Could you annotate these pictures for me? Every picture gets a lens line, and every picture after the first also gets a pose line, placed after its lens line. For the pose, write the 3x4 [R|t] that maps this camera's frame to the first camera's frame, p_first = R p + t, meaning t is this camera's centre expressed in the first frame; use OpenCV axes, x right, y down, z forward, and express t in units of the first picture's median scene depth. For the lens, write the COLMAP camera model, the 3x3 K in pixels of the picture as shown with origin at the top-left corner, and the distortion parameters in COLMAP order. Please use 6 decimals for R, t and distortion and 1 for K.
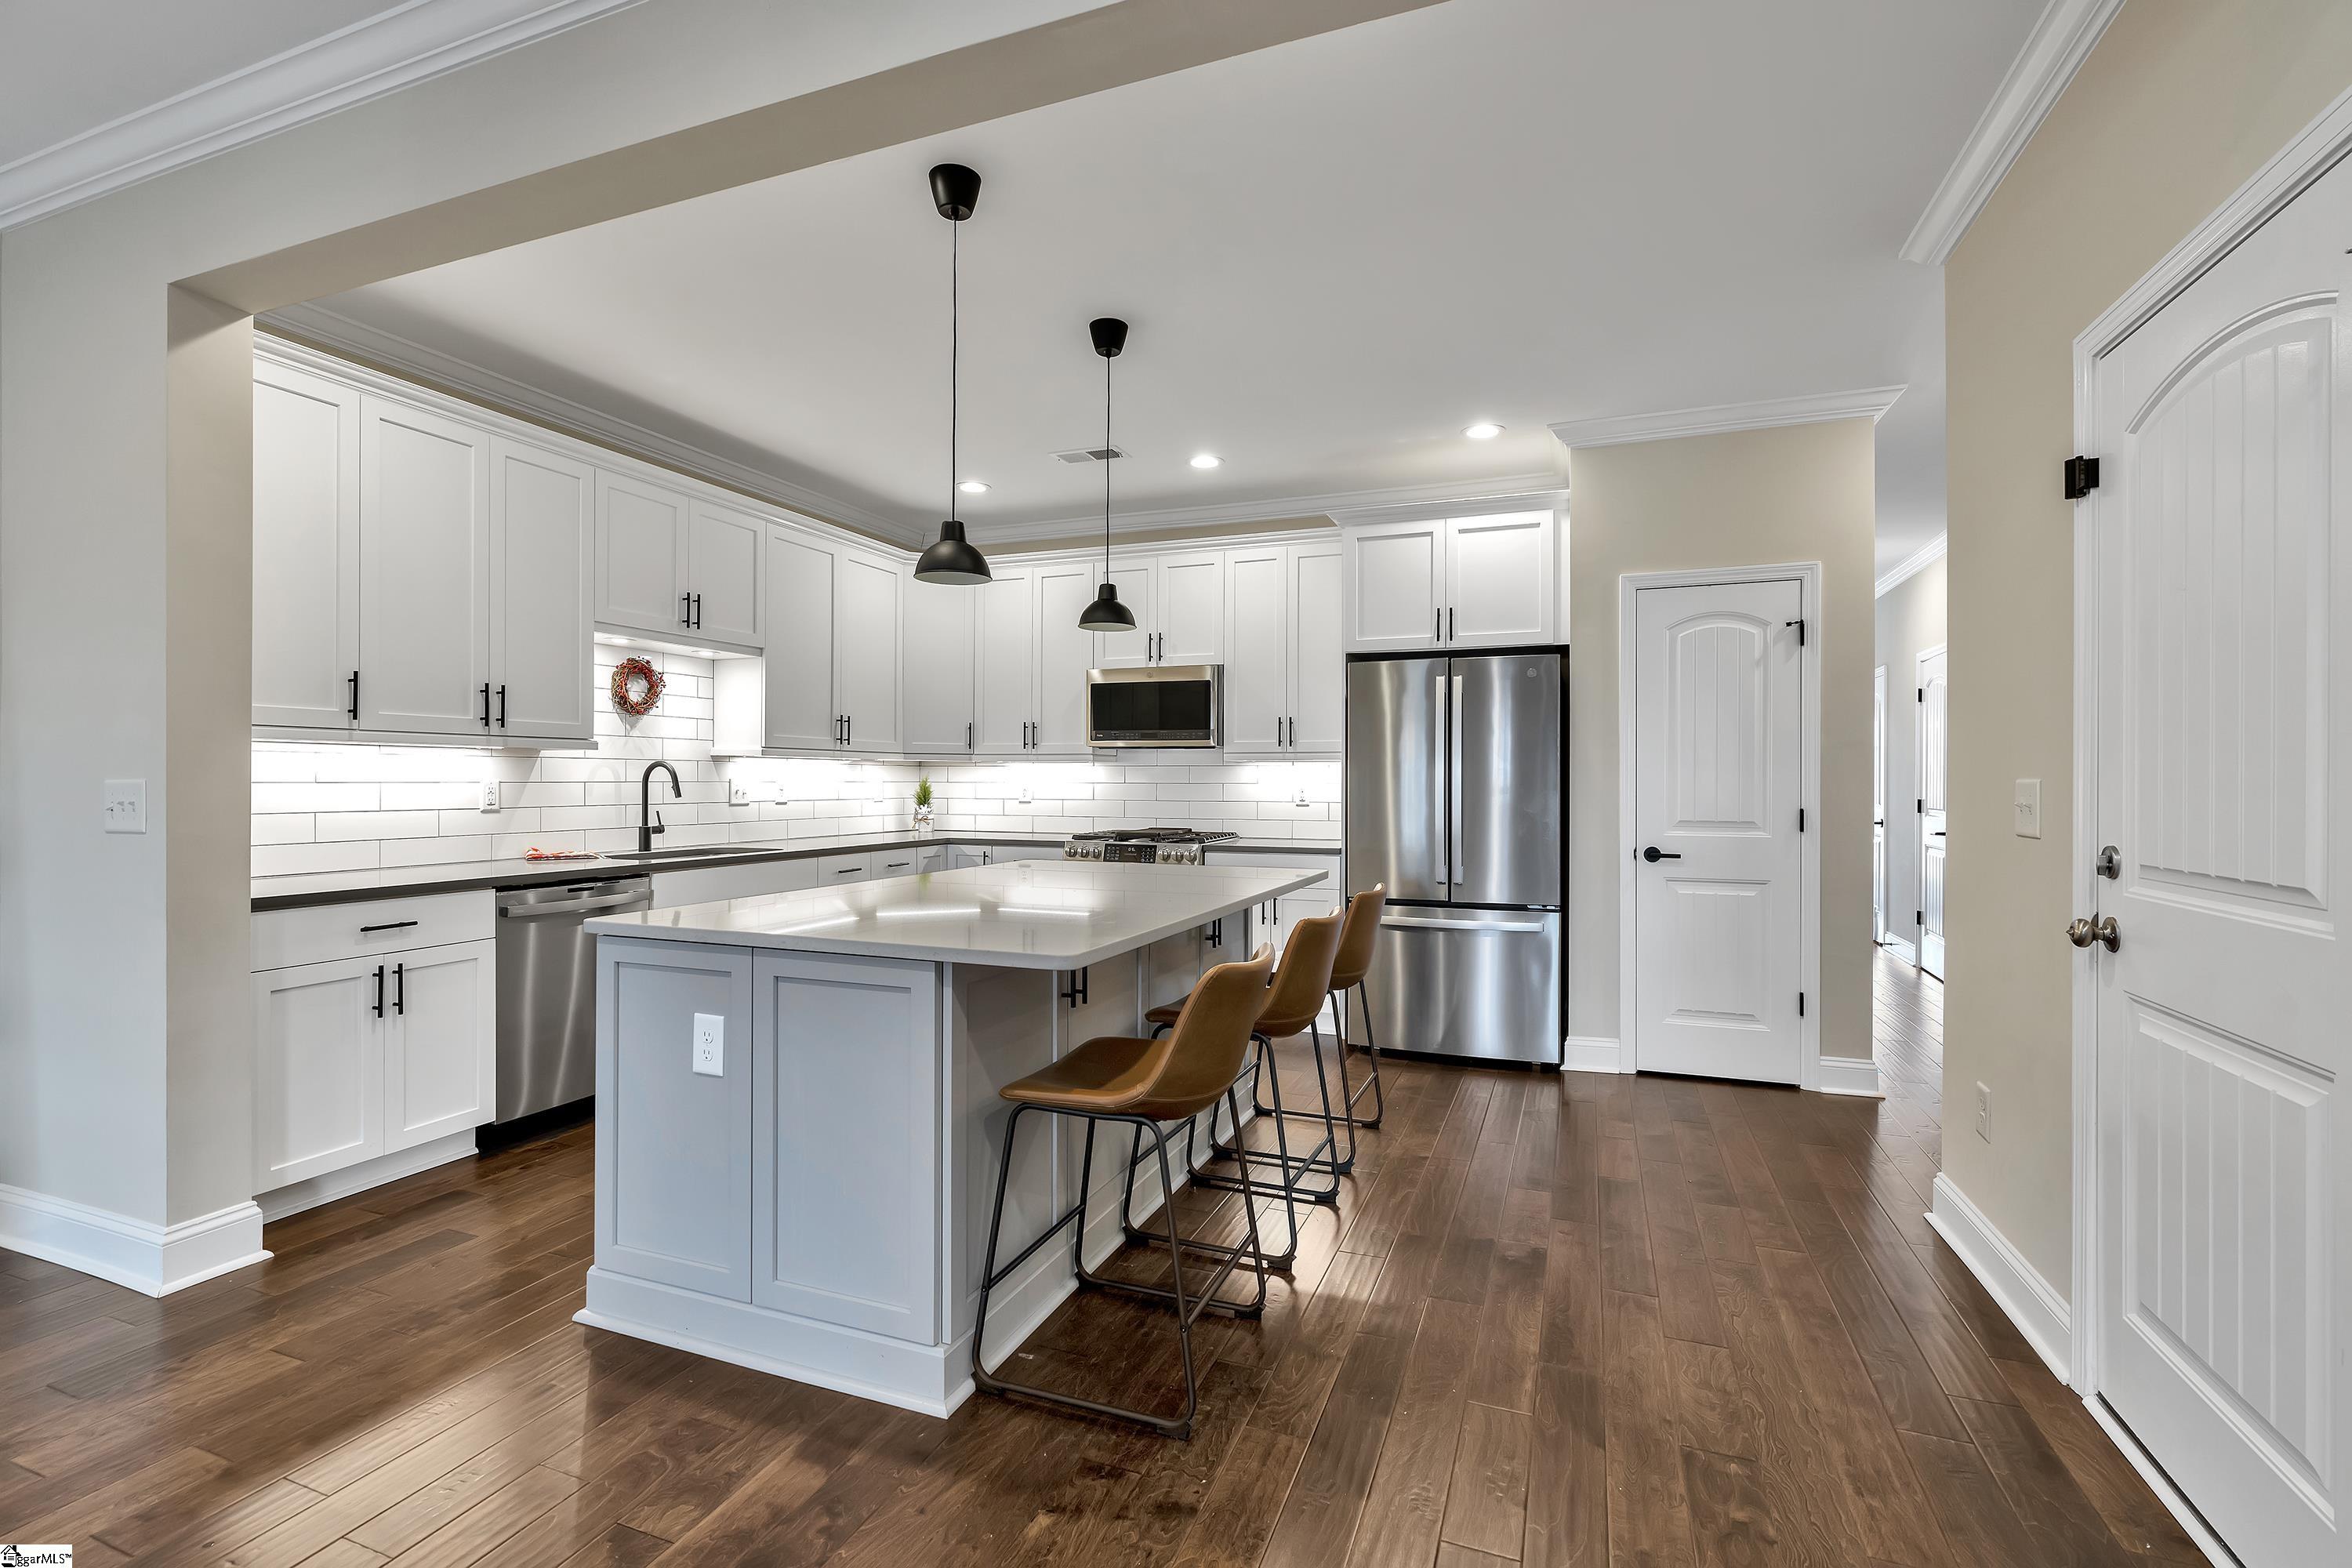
lens RADIAL K [[1056.7, 0, 1167.2], [0, 1056.7, 775.7], [0, 0, 1]] dist [-0.007130, 0.002473]
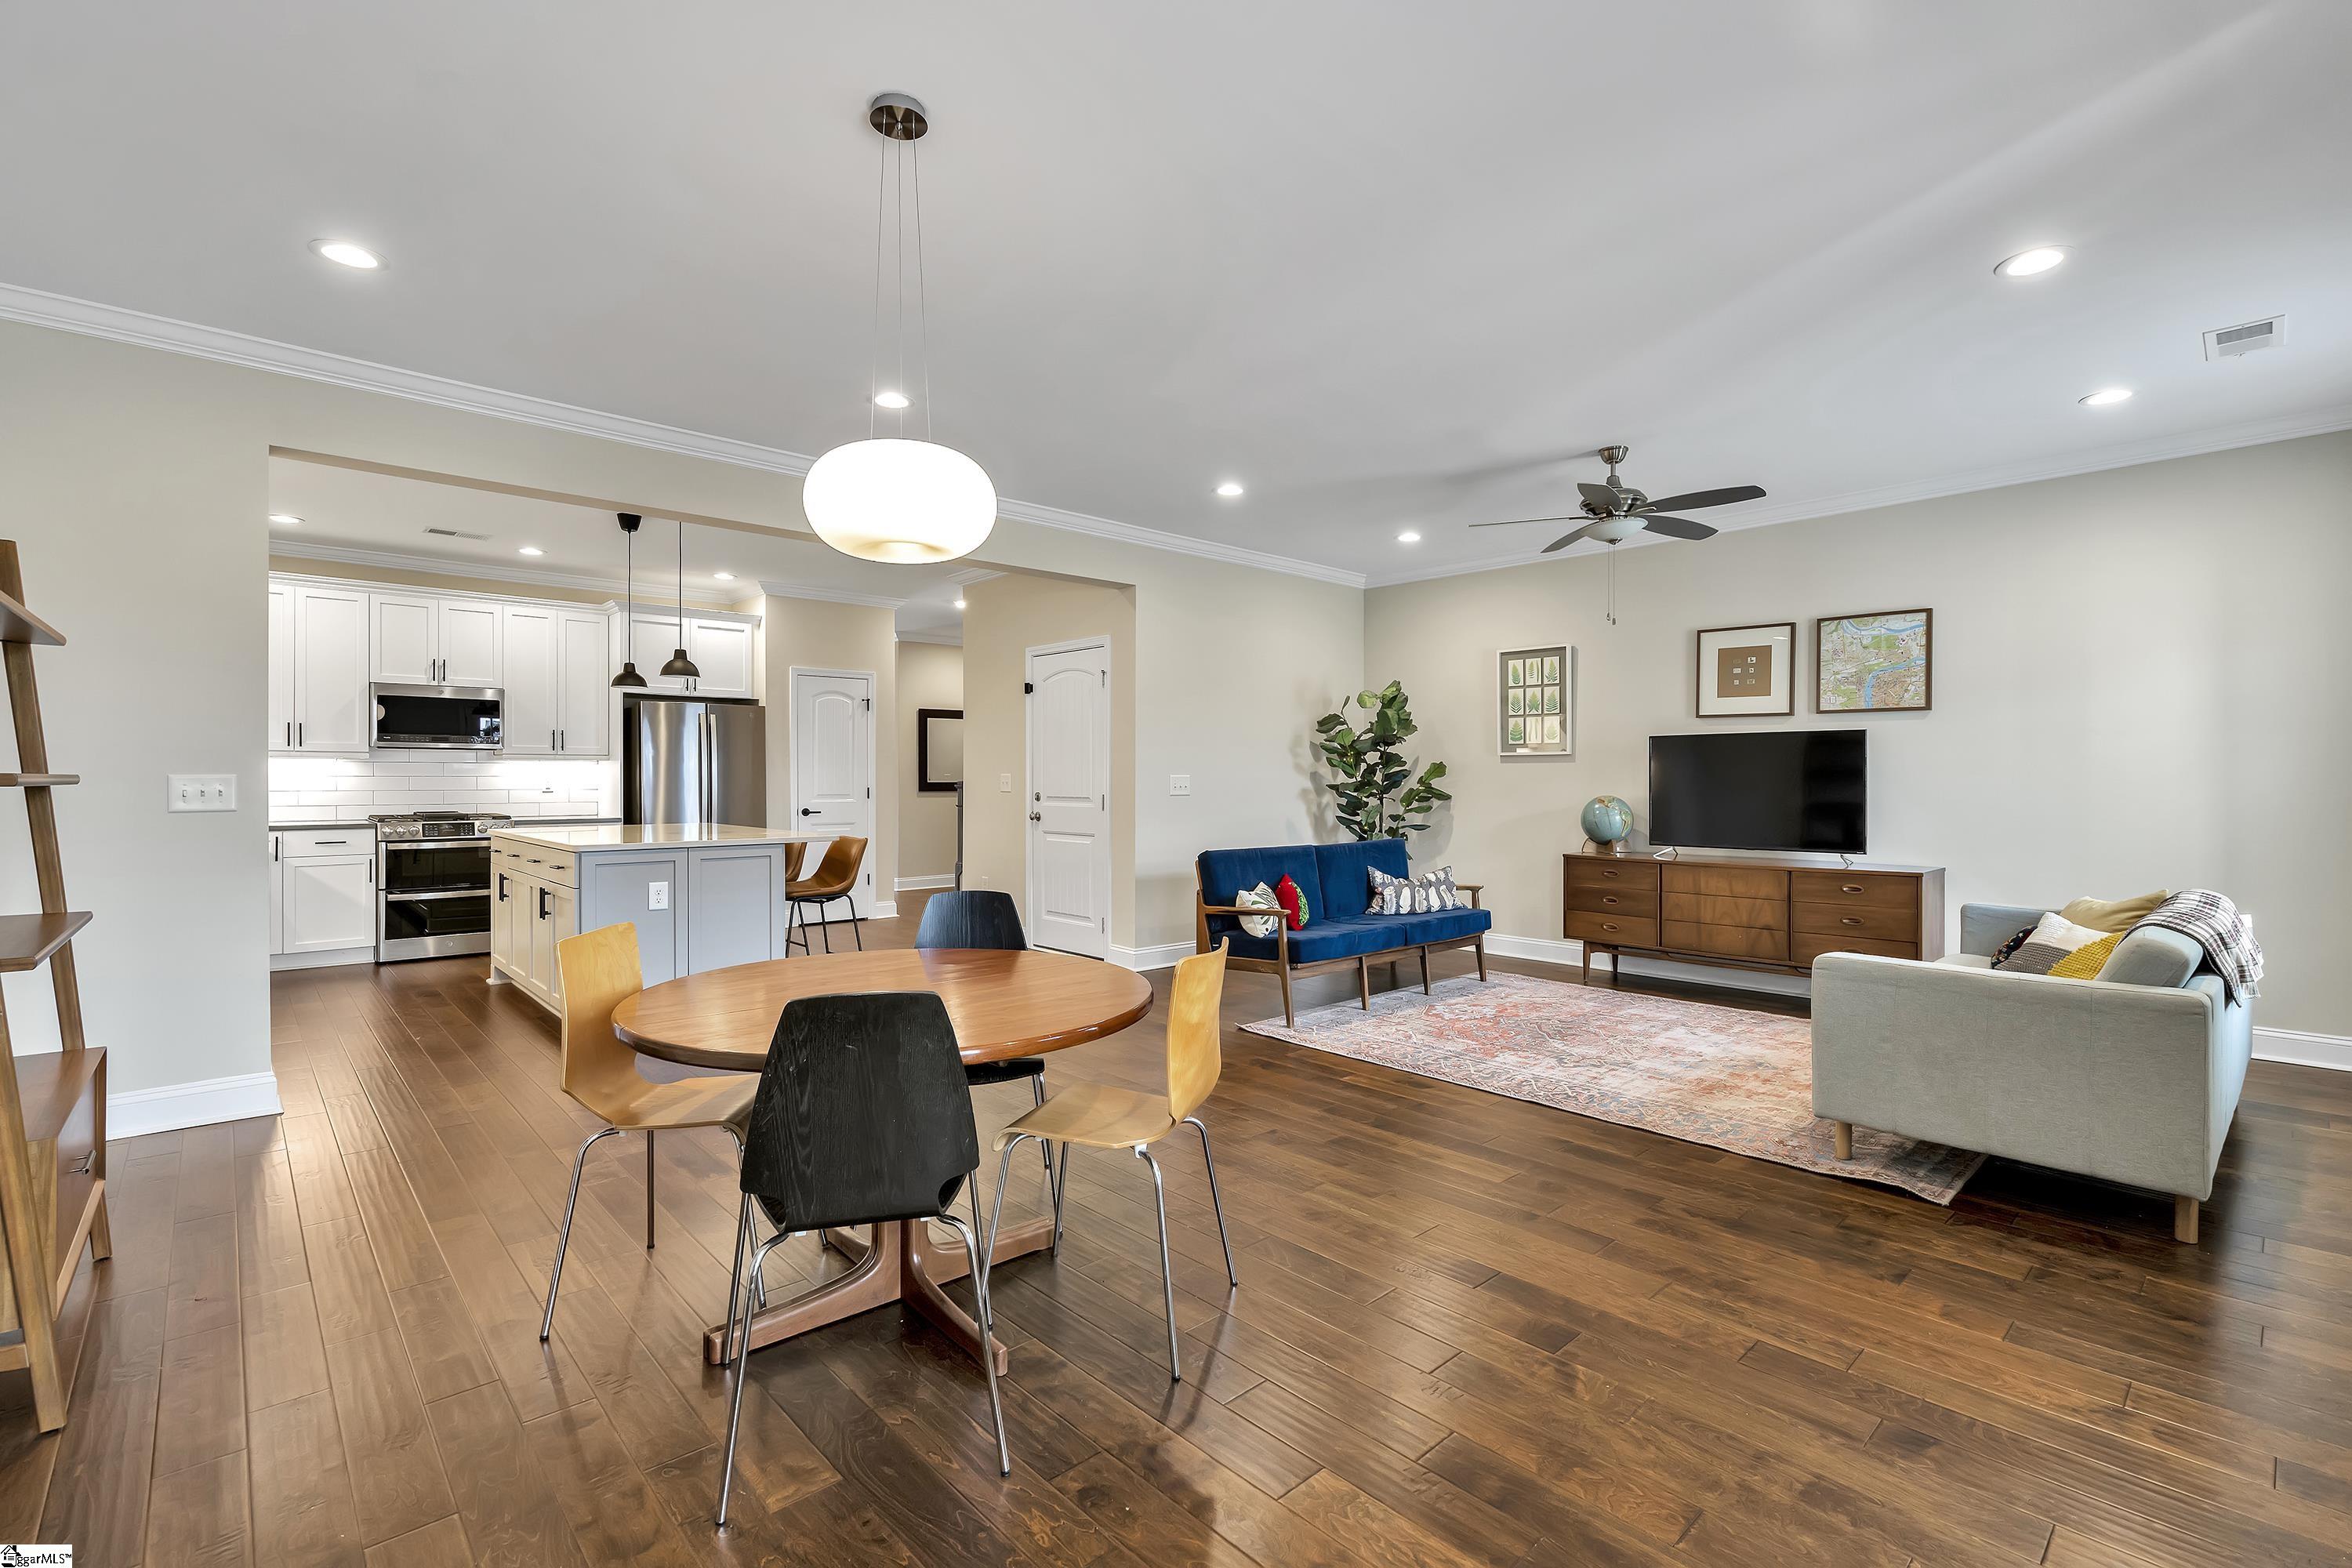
lens RADIAL K [[1056.7, 0, 1181.0], [0, 1056.7, 787.6], [0, 0, 1]] dist [-0.007130, 0.002473]
pose [[0.434761, -0.011820, 0.900468, -0.973732], [-0.004689, 0.999871, 0.015389, -0.003966], [-0.900534, -0.010913, 0.434649, -0.465073]]
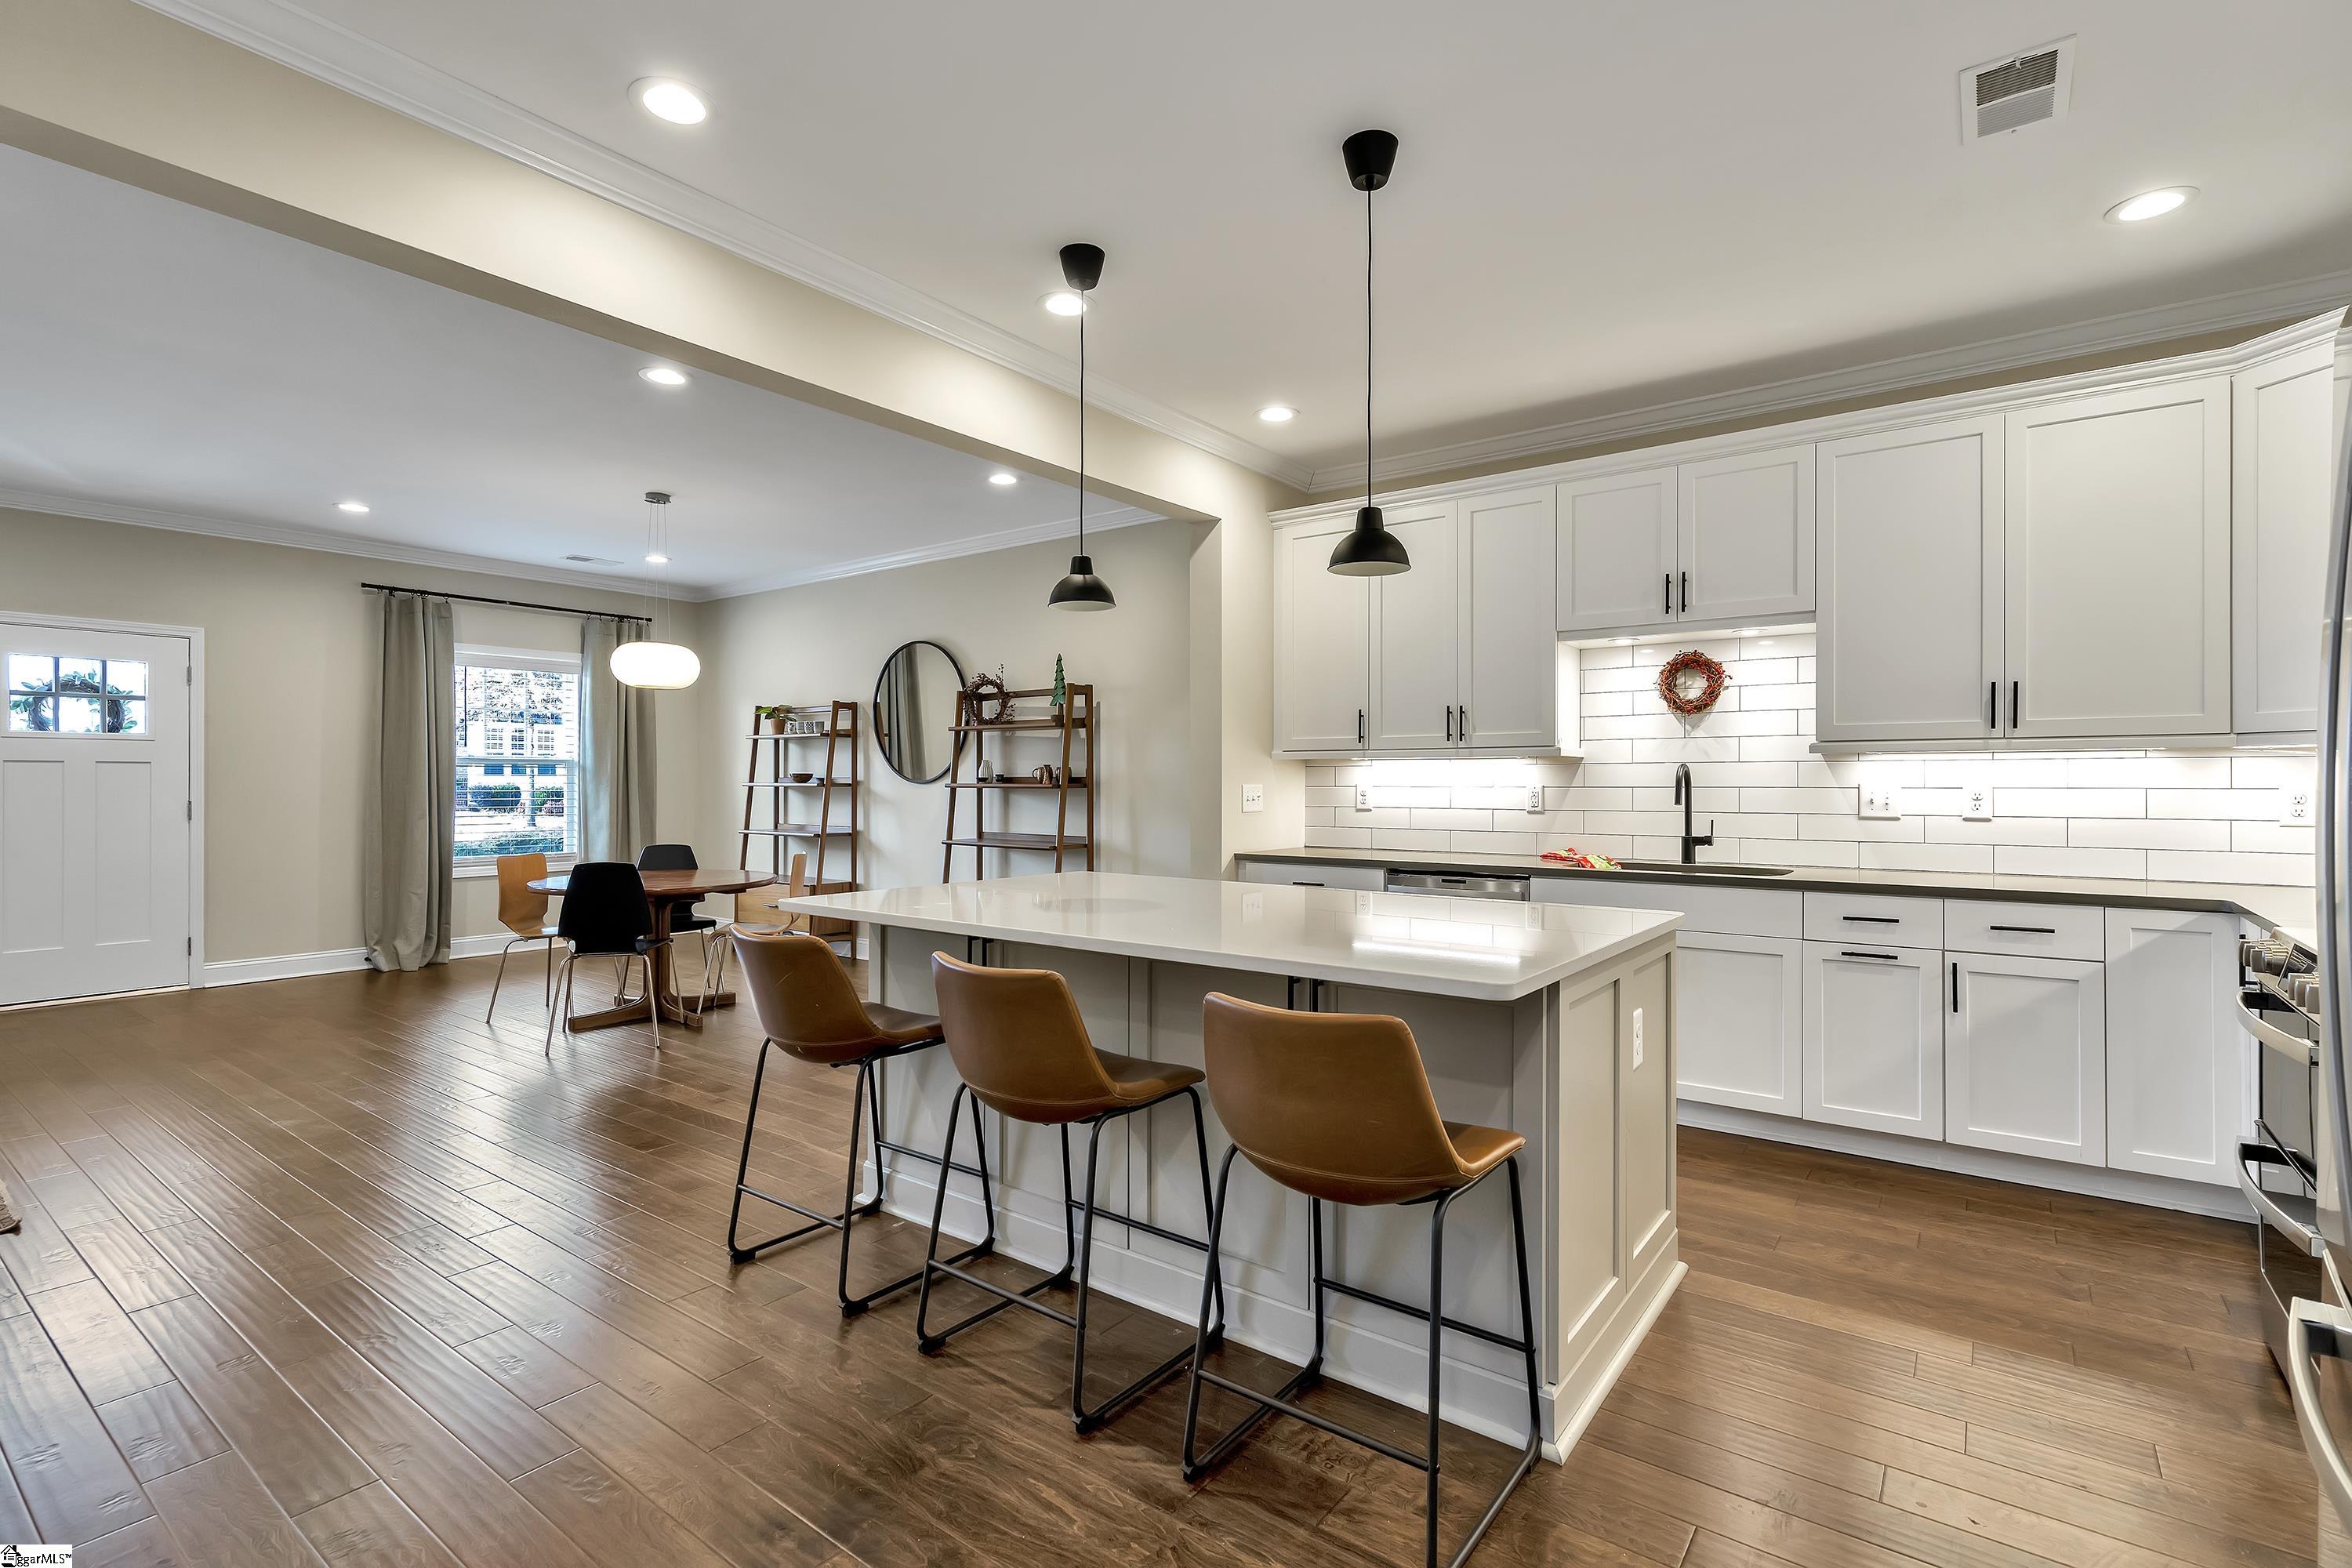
lens RADIAL K [[1056.7, 0, 1193.0], [0, 1056.7, 788.2], [0, 0, 1]] dist [-0.007130, 0.002473]
pose [[-0.249963, 0.000944, -0.968255, 0.504129], [0.002935, 0.999996, 0.000217, 0.005540], [0.968251, -0.002787, -0.249964, 0.833788]]
